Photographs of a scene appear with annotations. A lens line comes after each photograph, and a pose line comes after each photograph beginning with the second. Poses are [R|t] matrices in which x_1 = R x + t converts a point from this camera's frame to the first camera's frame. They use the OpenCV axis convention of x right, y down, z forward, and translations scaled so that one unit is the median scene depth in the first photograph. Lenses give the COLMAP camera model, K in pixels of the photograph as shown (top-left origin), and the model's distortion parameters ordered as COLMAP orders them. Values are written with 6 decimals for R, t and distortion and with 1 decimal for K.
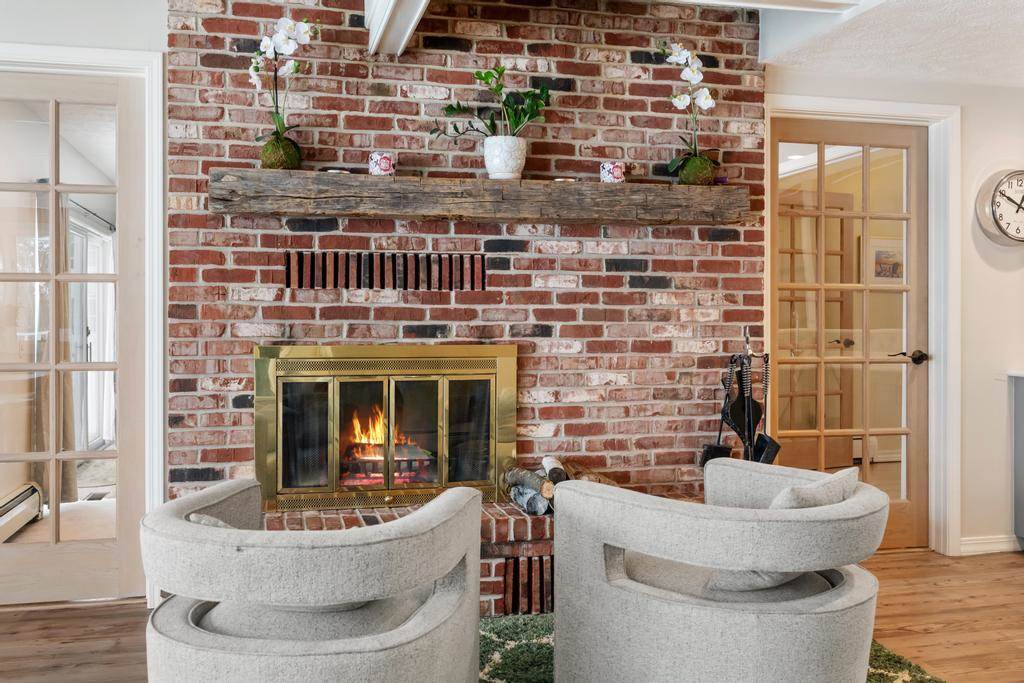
lens RADIAL K [[957.4, 0, 513.2], [0, 957.4, 326.7], [0, 0, 1]] dist [-0.003901, 0.001062]
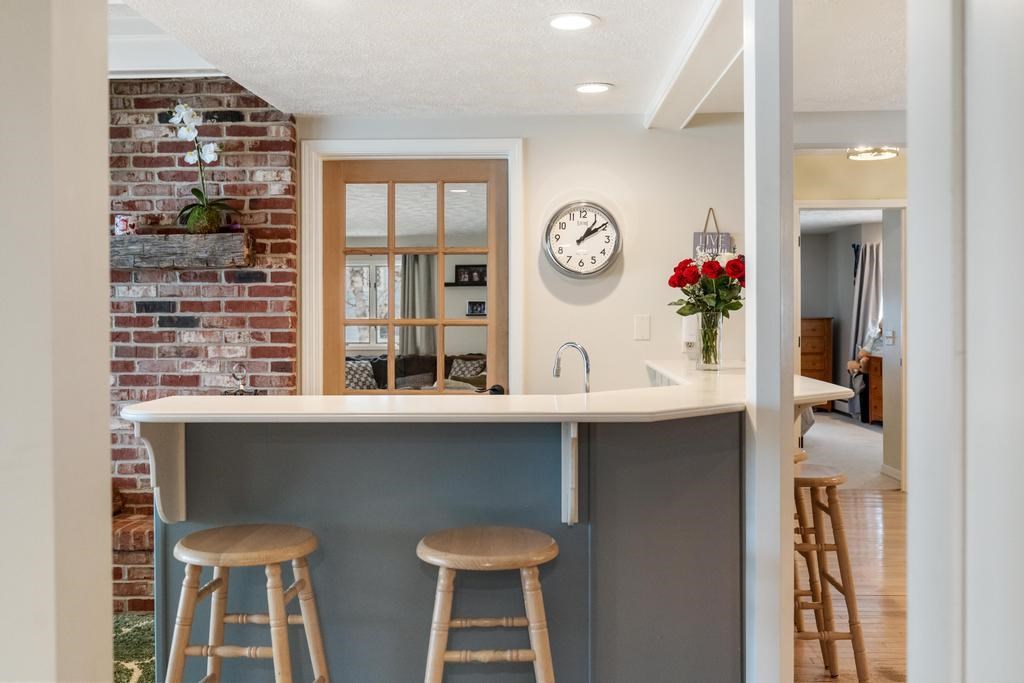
lens RADIAL K [[957.4, 0, 513.2], [0, 957.4, 326.7], [0, 0, 1]] dist [-0.003901, 0.001062]
pose [[0.959676, 0.000050, -0.281109, 0.816533], [0.000635, 0.999997, 0.002344, -0.043195], [0.281109, -0.002427, 0.959673, 0.055128]]
